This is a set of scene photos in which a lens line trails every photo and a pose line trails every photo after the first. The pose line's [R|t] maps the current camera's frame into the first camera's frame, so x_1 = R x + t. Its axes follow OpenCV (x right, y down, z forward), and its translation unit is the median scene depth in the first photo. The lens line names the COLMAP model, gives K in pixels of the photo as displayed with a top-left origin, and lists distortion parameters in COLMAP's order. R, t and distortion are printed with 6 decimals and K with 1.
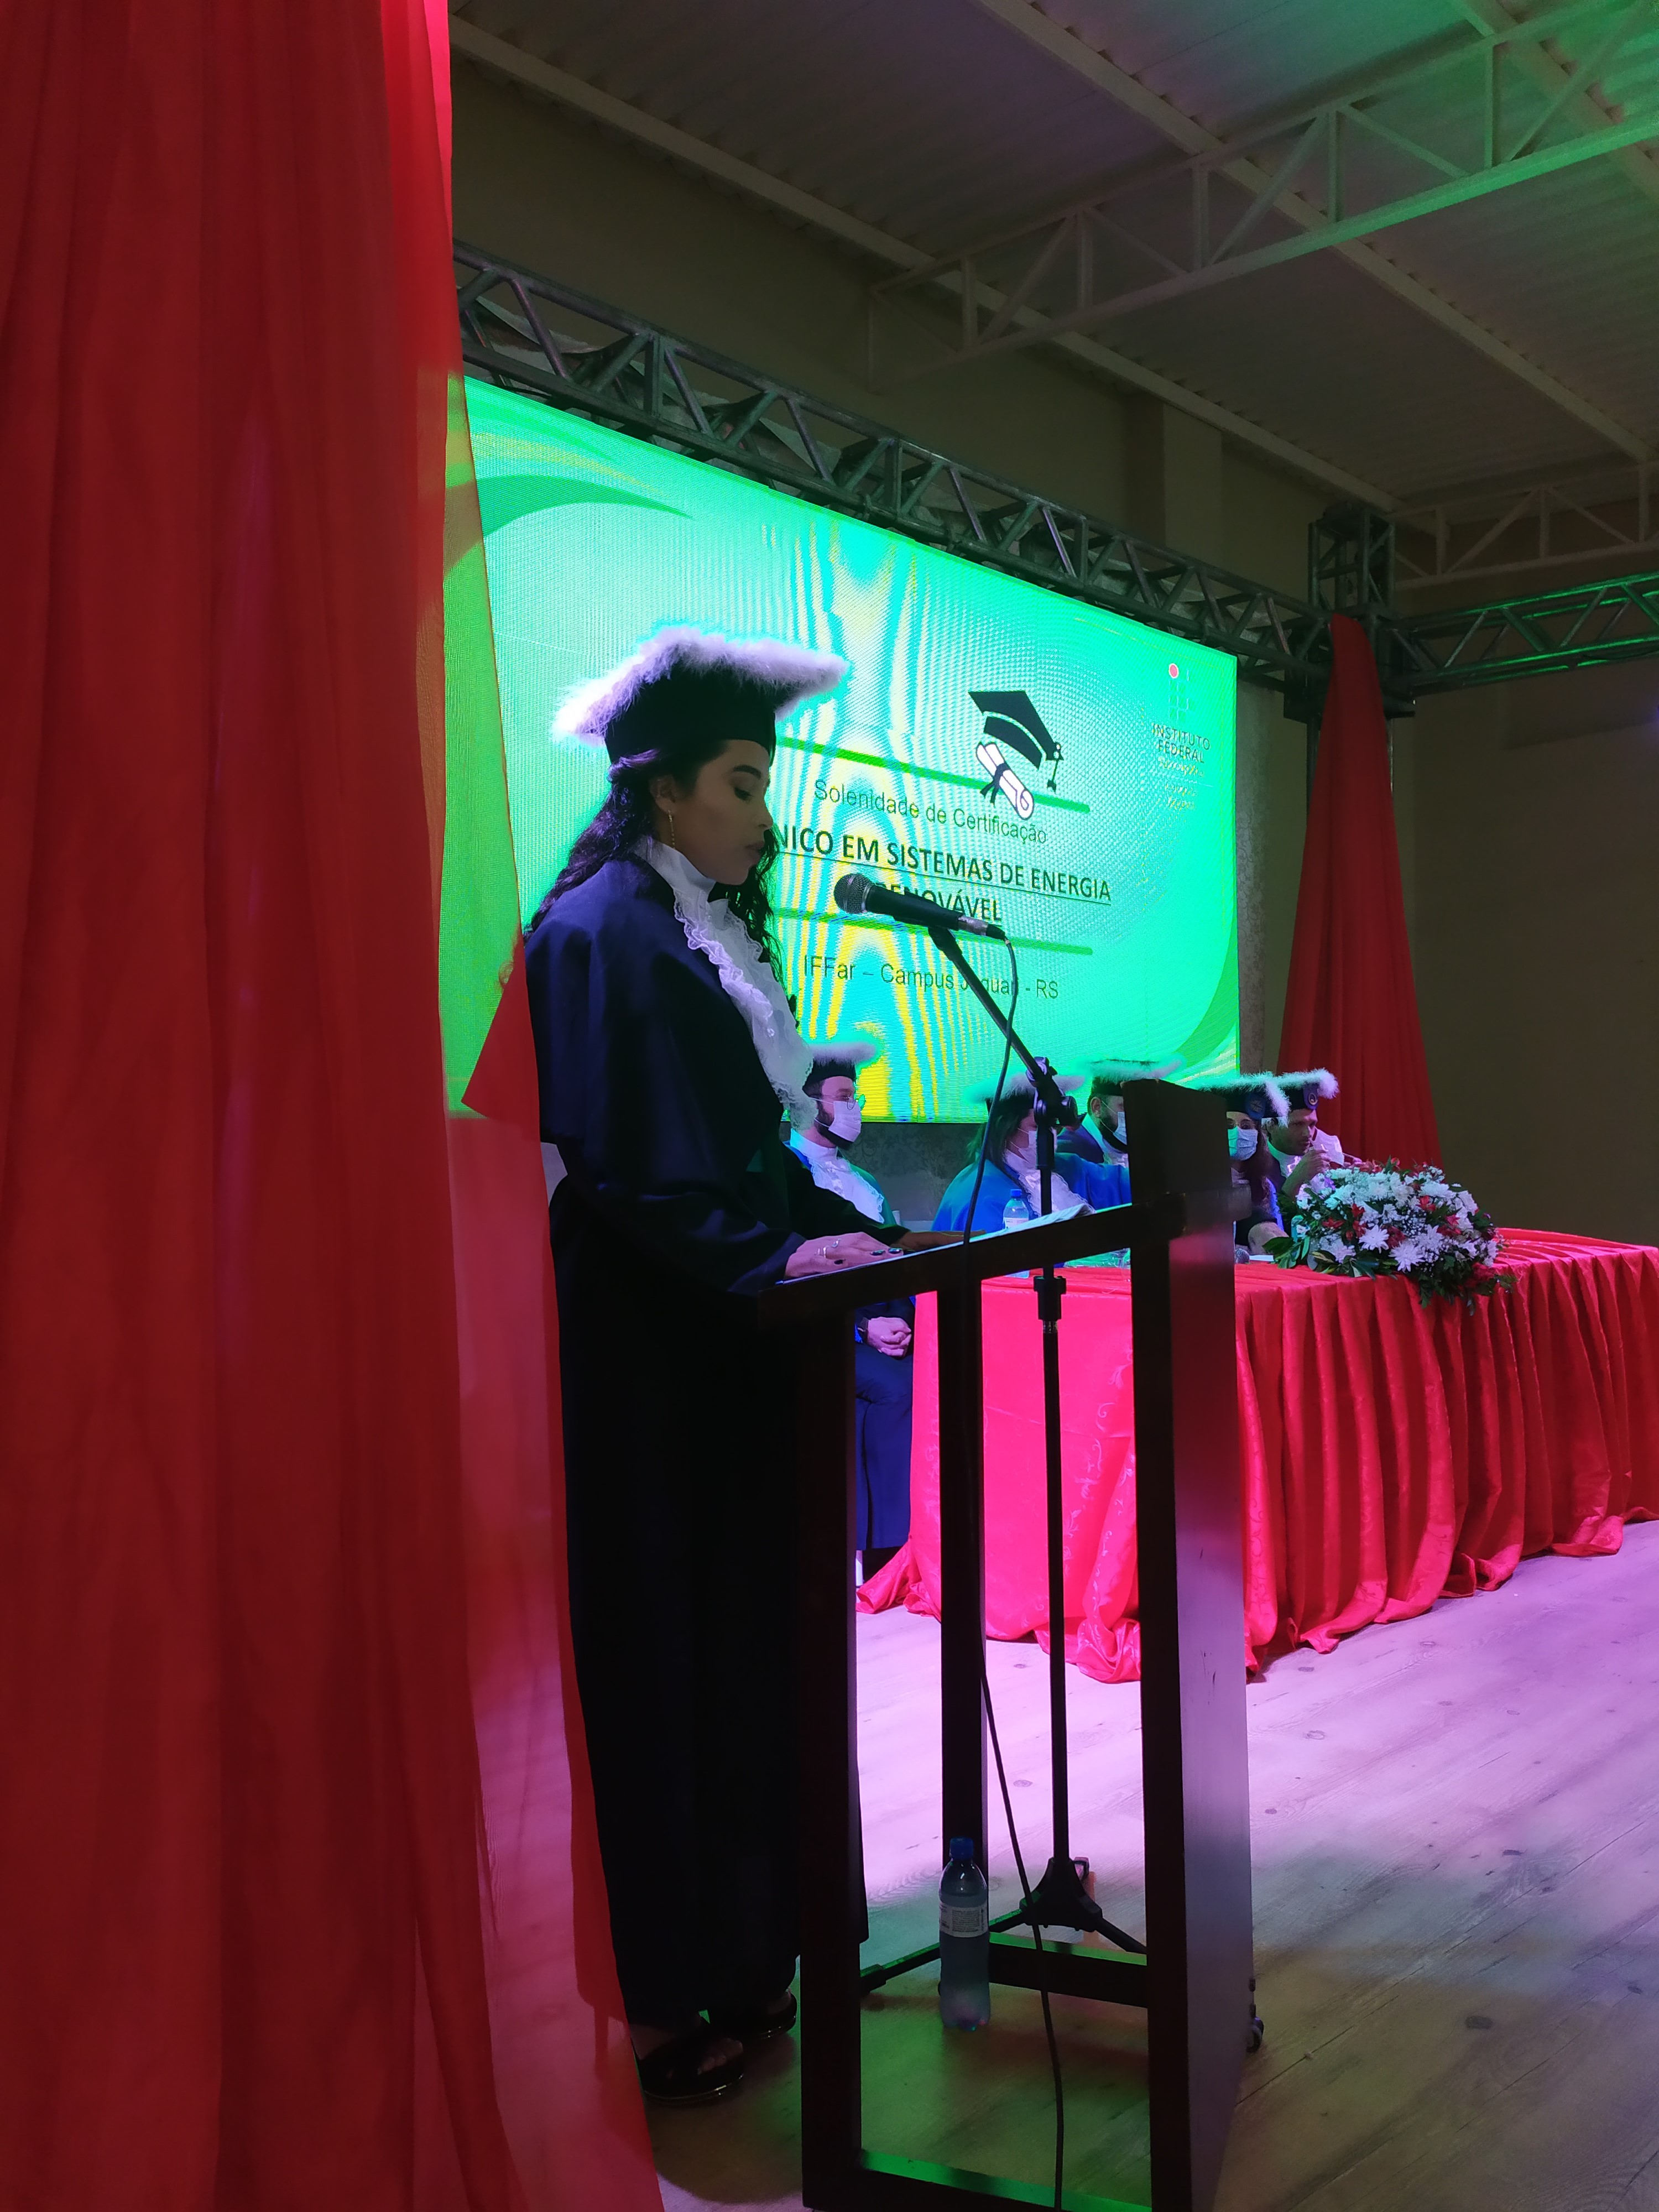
lens RADIAL K [[1651.9, 0, 829.5], [0, 1651.9, 1106.0], [0, 0, 1]] dist [0.056687, -0.057615]
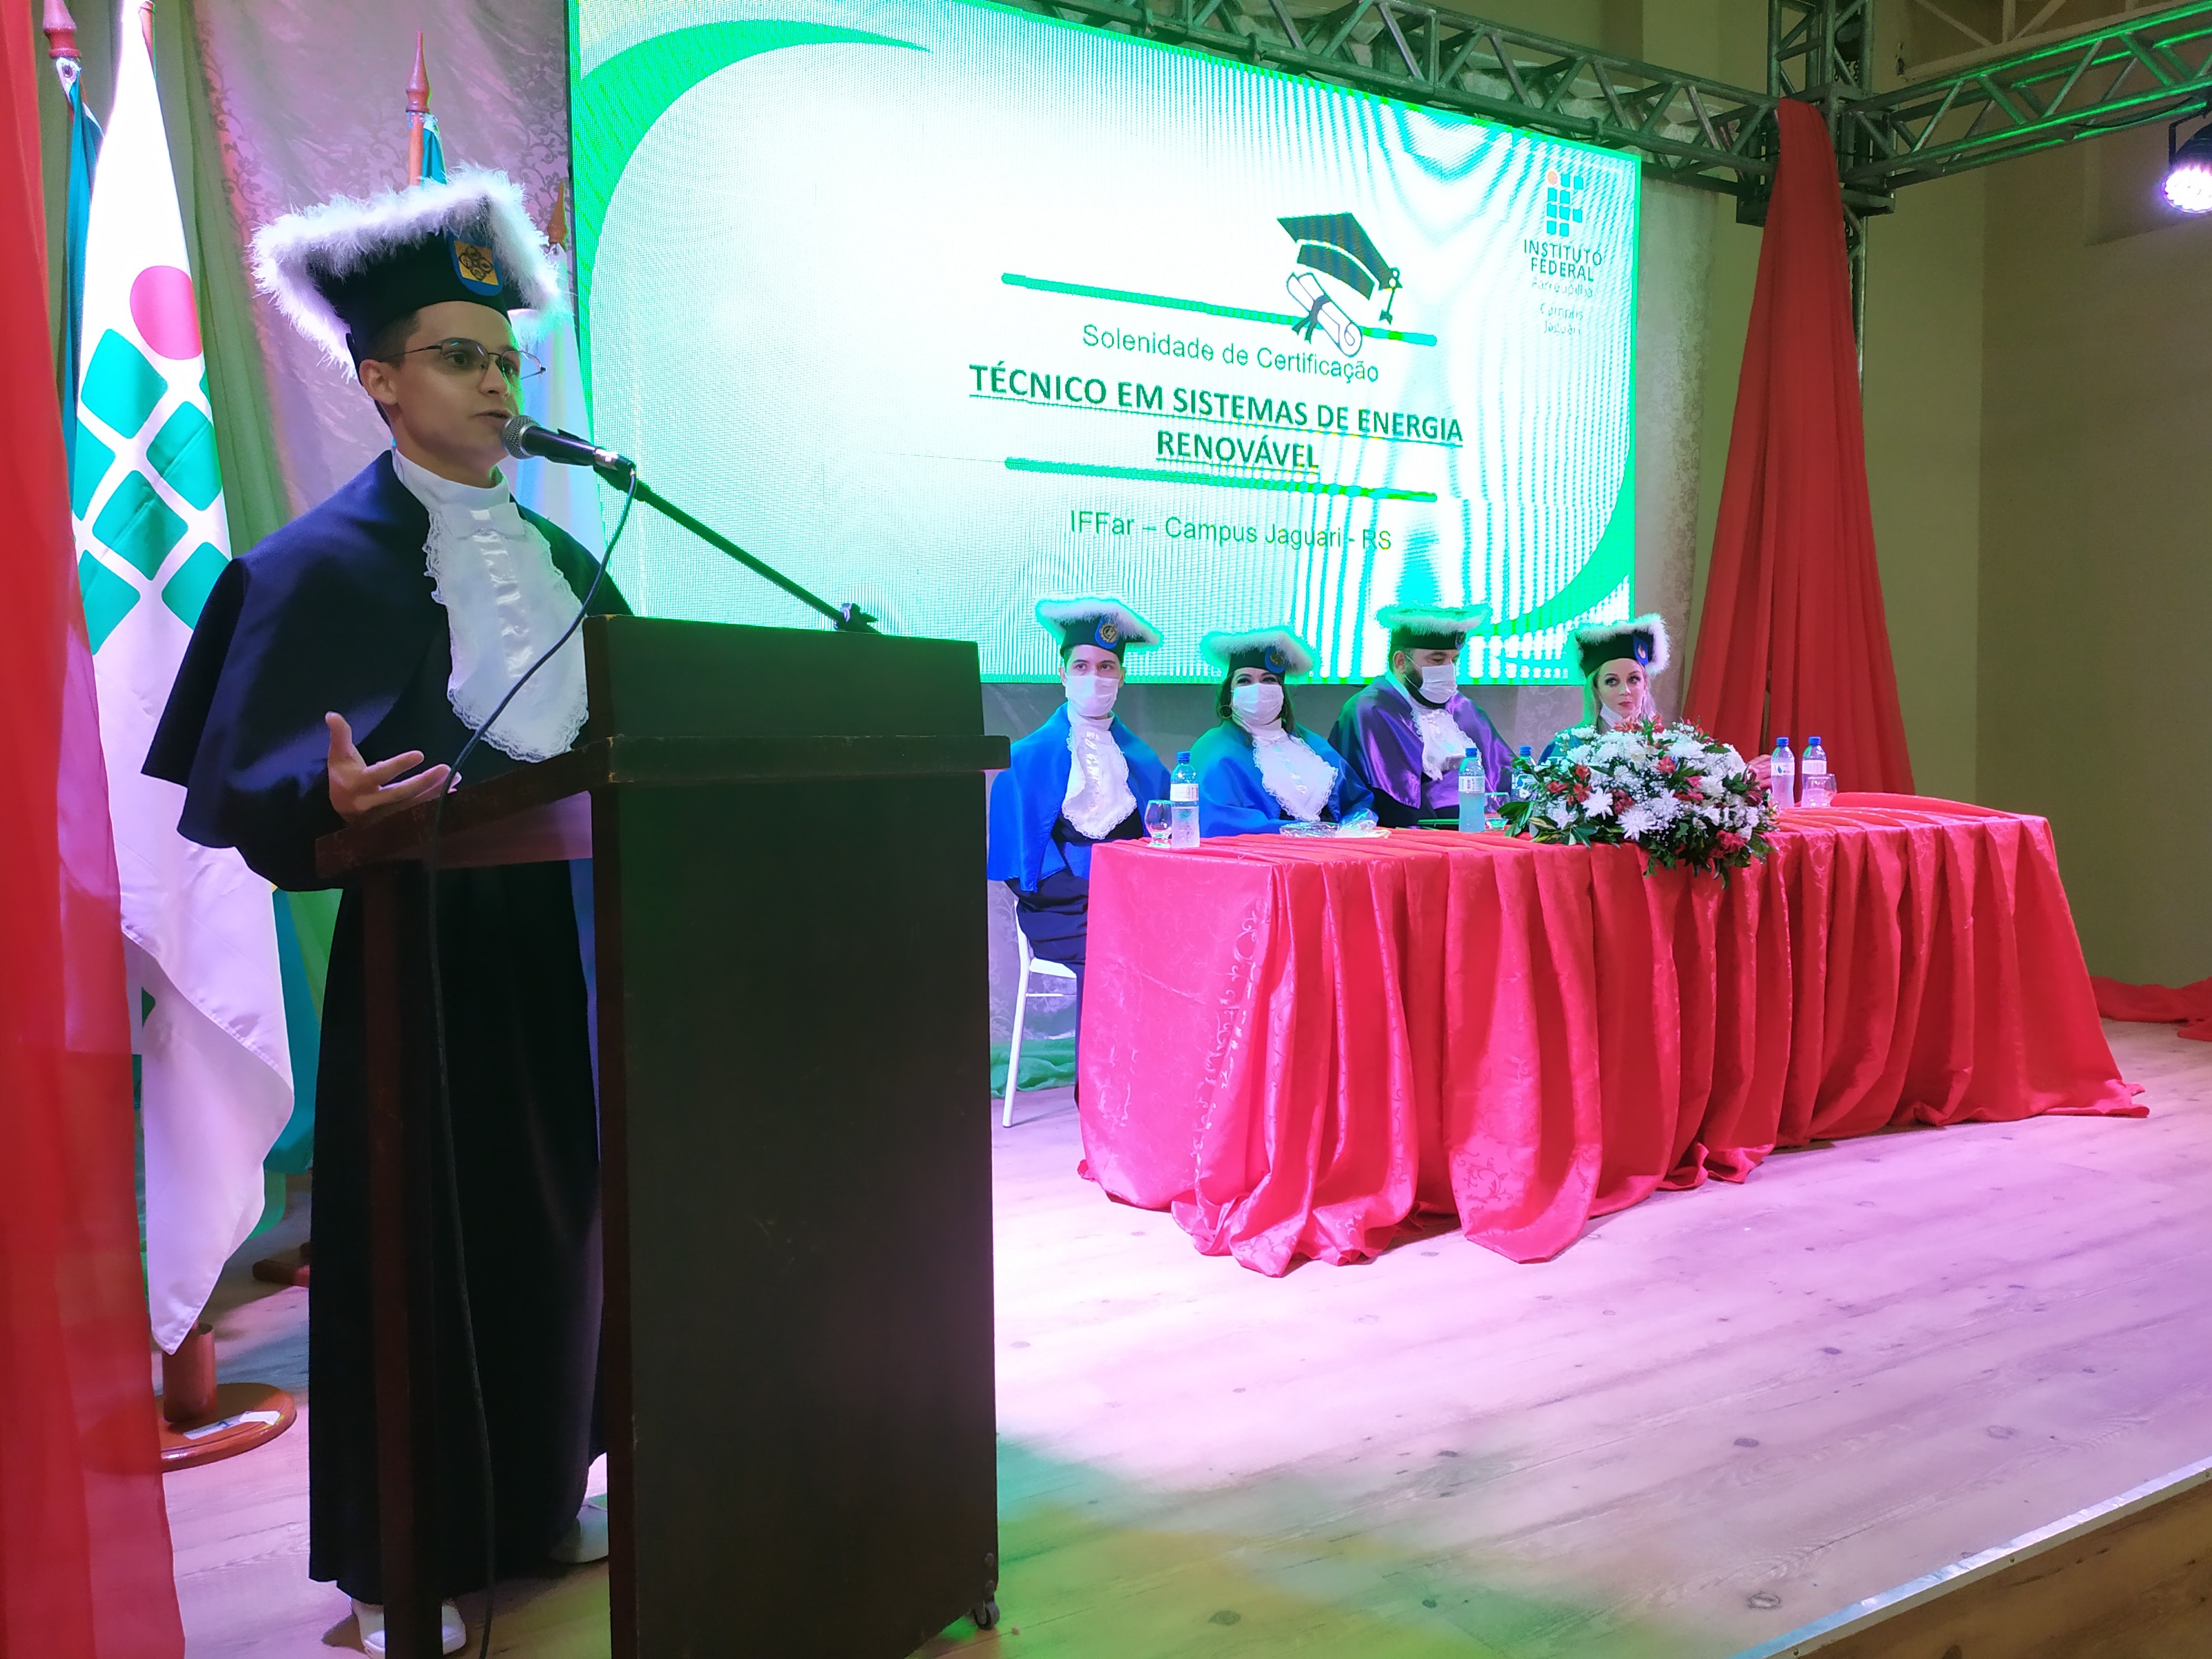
lens RADIAL K [[1669.7, 0, 1107.8], [0, 1669.7, 816.1], [0, 0, 1]] dist [0.051146, -0.054934]
pose [[0.976050, 0.005842, -0.217468, 0.212365], [0.012085, 0.996640, 0.081015, 0.007178], [0.217211, -0.081703, 0.972699, 0.037836]]
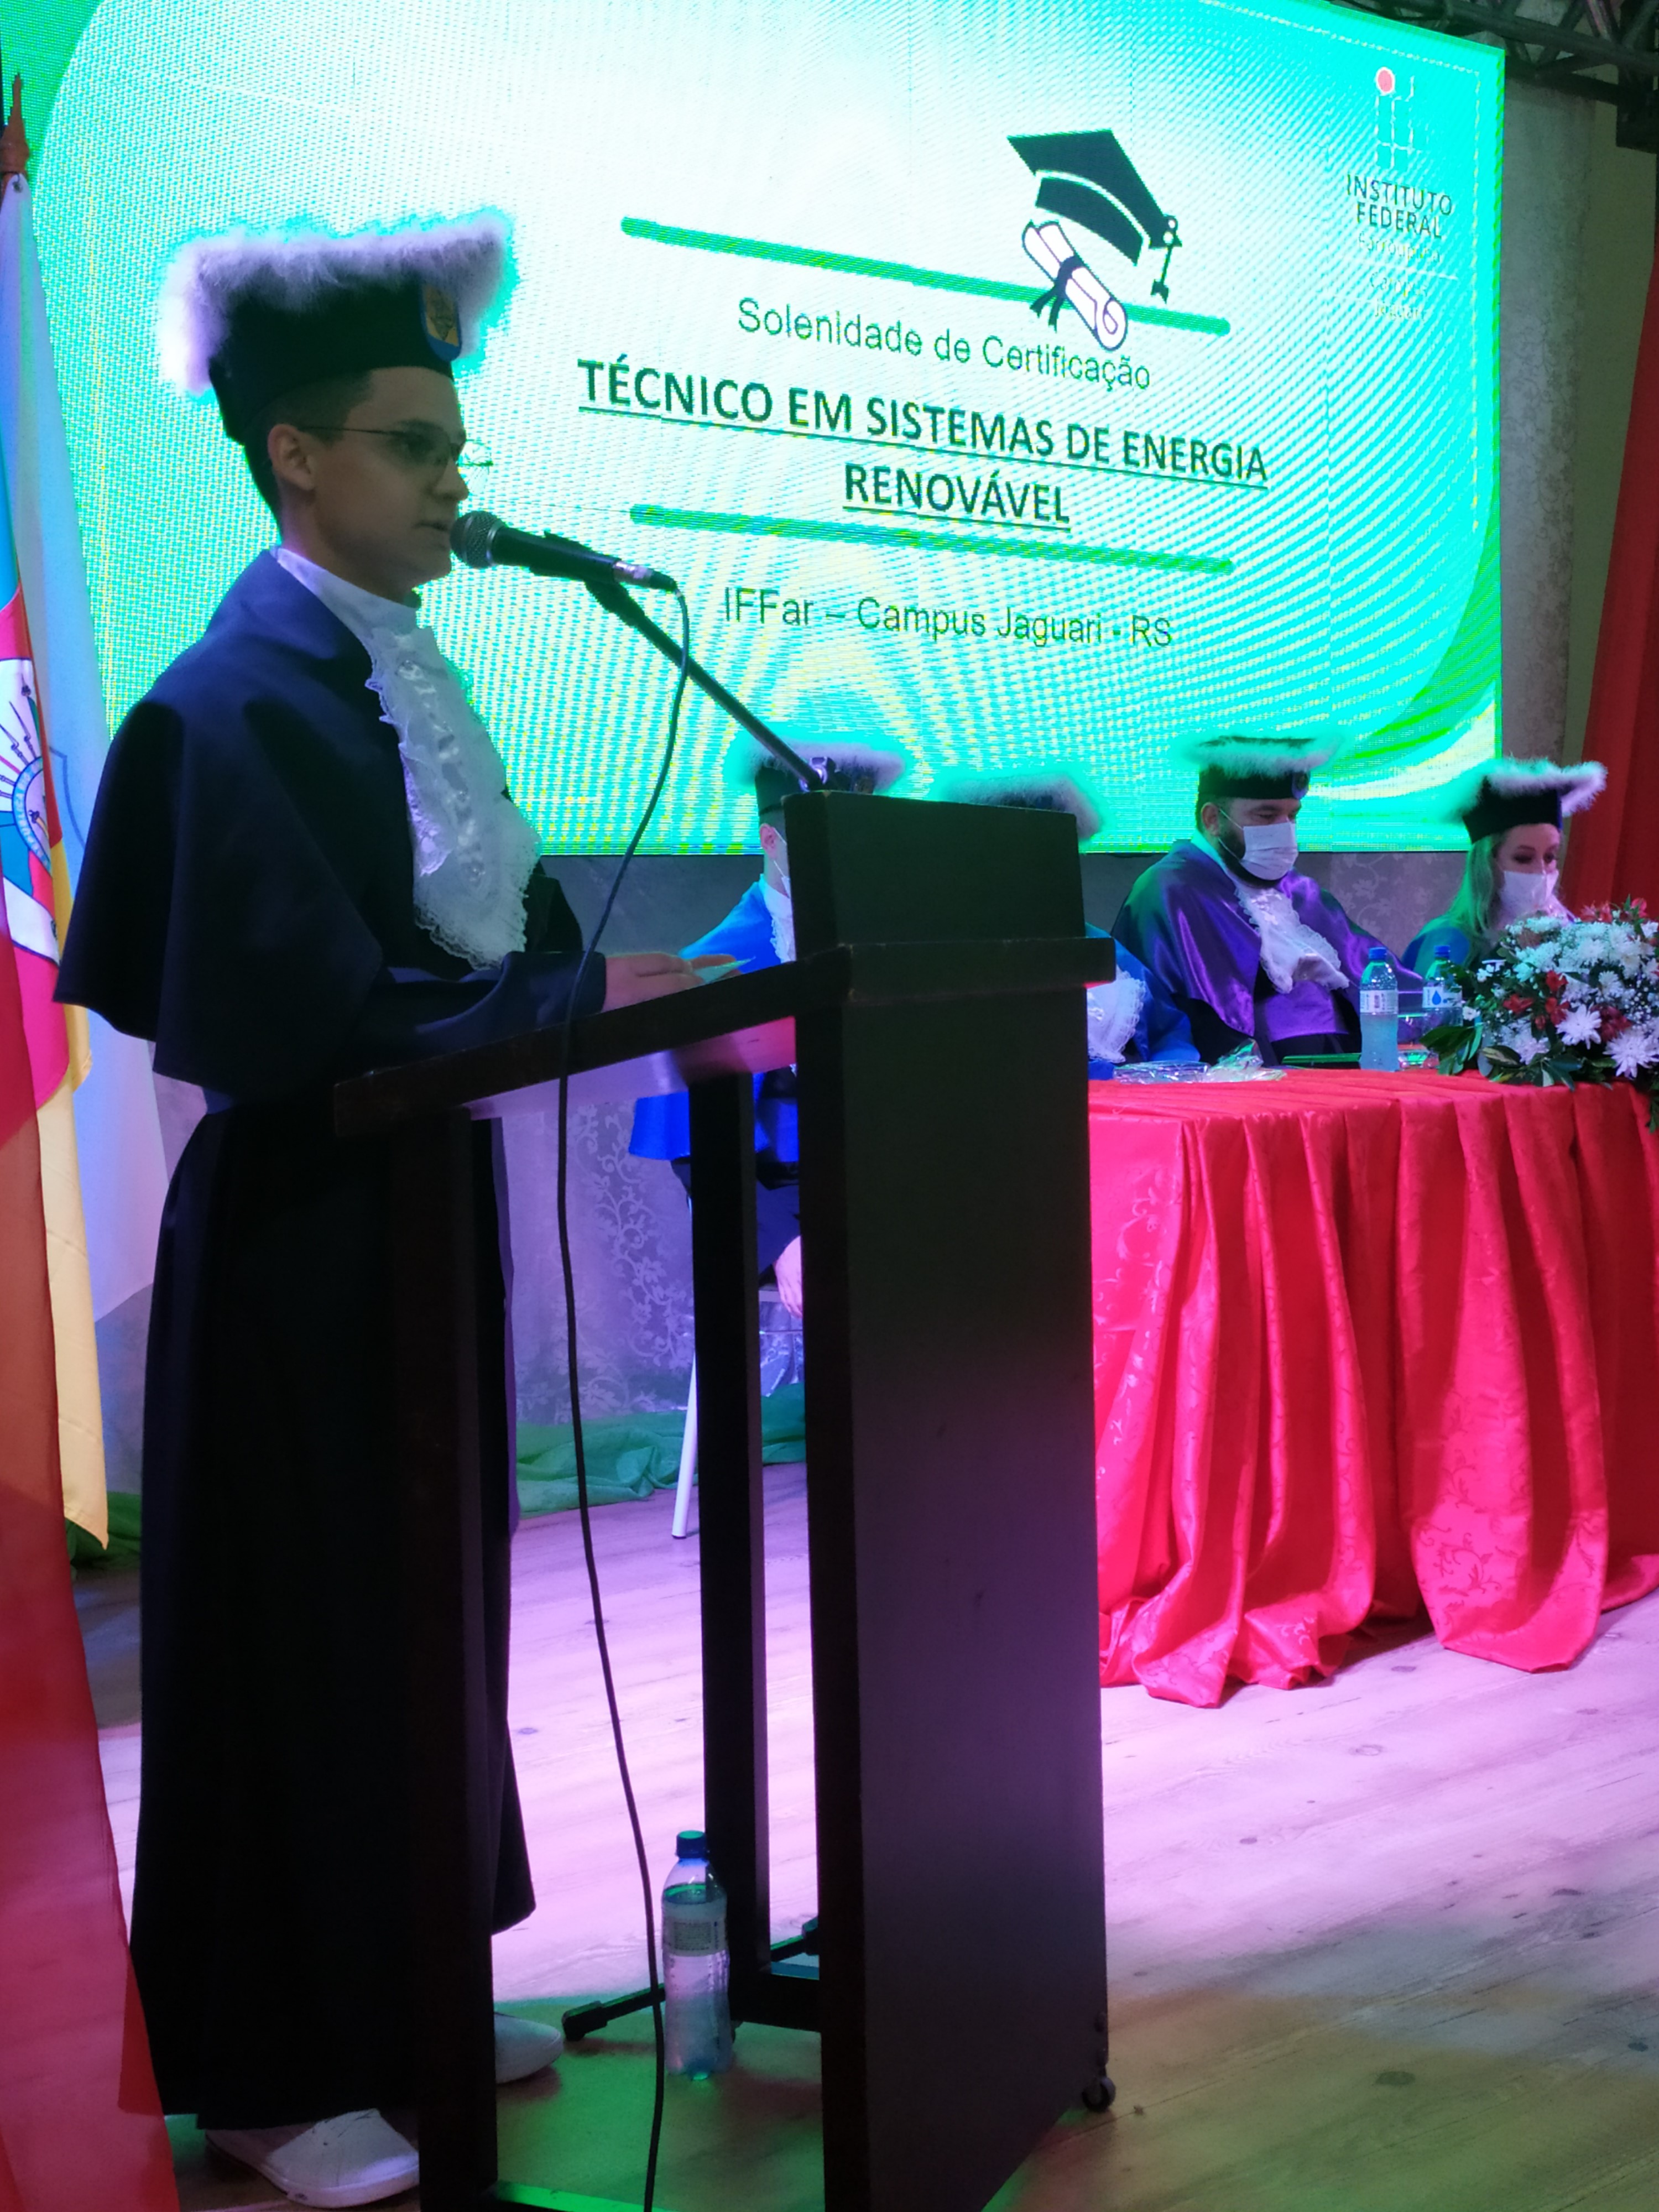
lens RADIAL K [[2876.2, 0, 829.5], [0, 2876.2, 1106.0], [0, 0, 1]] dist [0.018860, 0.065093]
pose [[0.997625, -0.009834, -0.068172, 0.093399], [0.016353, 0.995272, 0.095742, 0.000050], [0.066908, -0.096630, 0.993069, -0.091902]]
